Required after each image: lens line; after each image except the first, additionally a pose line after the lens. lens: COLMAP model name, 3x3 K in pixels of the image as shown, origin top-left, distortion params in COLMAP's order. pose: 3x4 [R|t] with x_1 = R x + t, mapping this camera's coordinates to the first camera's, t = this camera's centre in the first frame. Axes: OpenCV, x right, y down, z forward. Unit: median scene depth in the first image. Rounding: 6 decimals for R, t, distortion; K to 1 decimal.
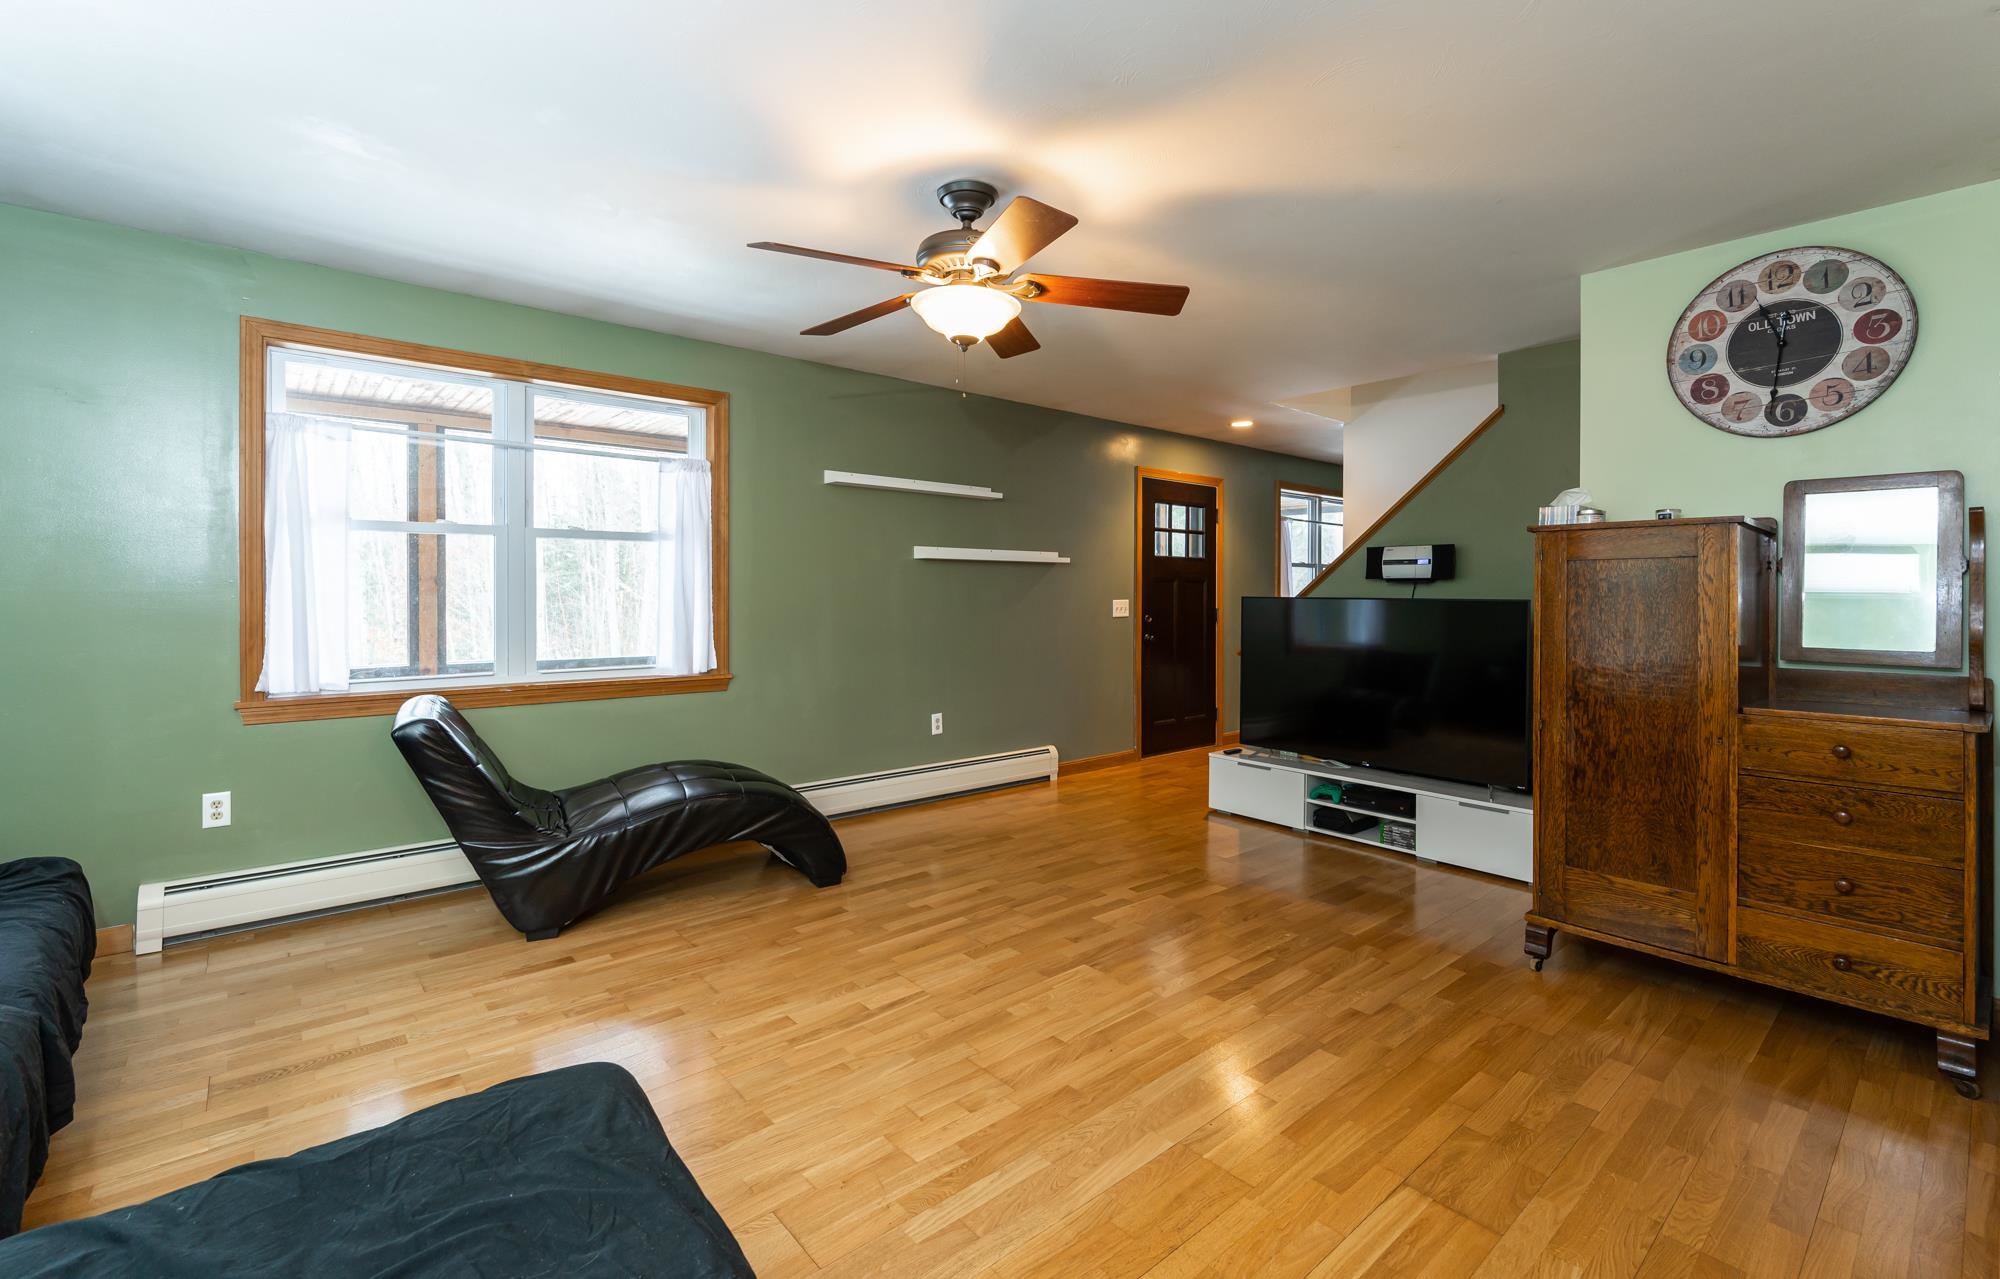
lens RADIAL K [[865.6, 0, 968.9], [0, 865.6, 596.7], [0, 0, 1]] dist [-0.002133, -0.000396]
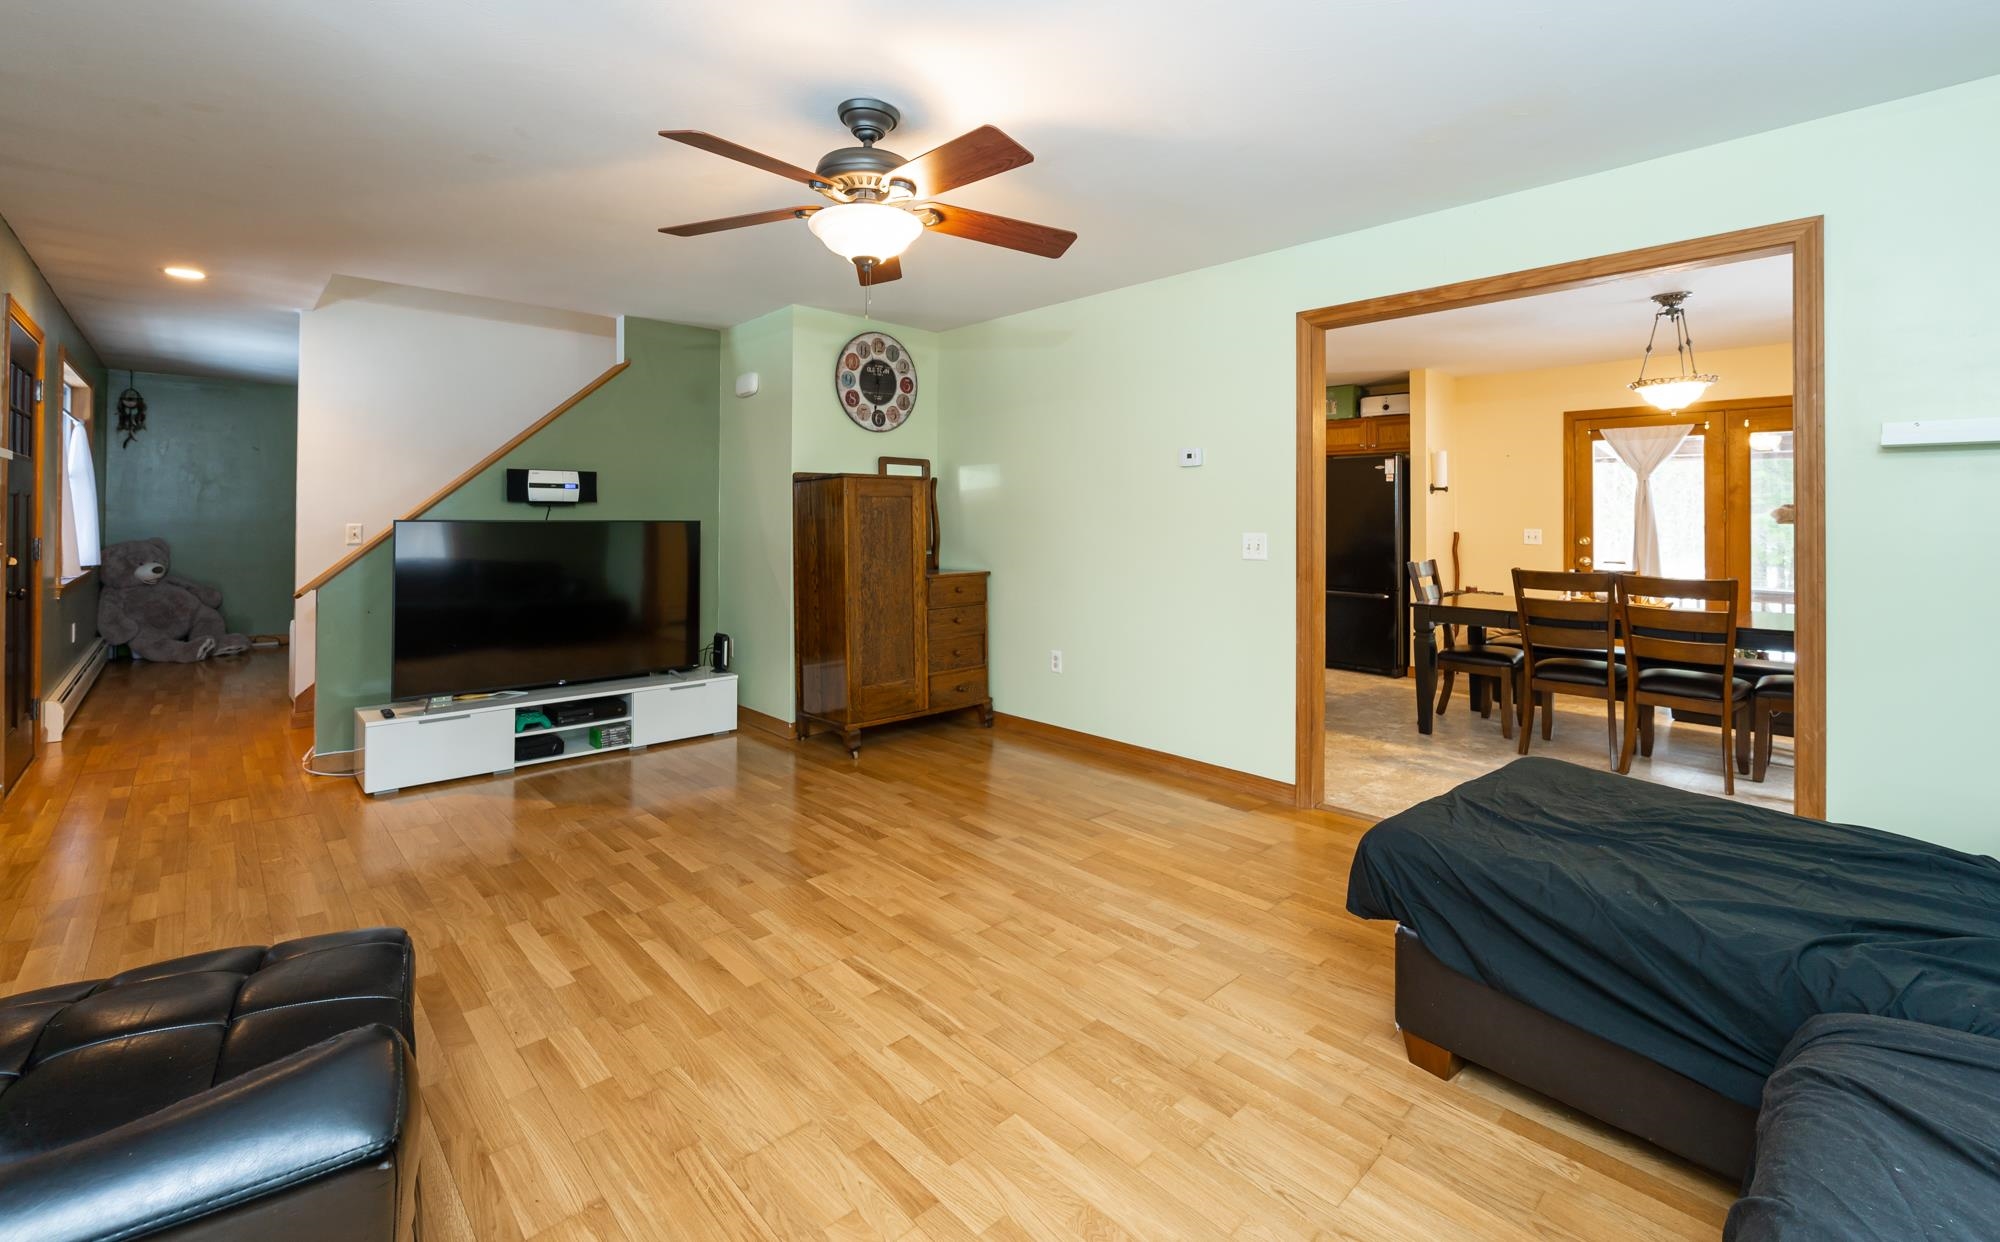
lens RADIAL K [[861.2, 0, 992.4], [0, 861.2, 511.0], [0, 0, 1]] dist [-0.003220, -0.000169]
pose [[-0.065752, 0.001648, 0.997835, -0.906100], [0.001433, 0.999998, -0.001557, -0.011211], [-0.997835, 0.001327, -0.065754, 0.851200]]
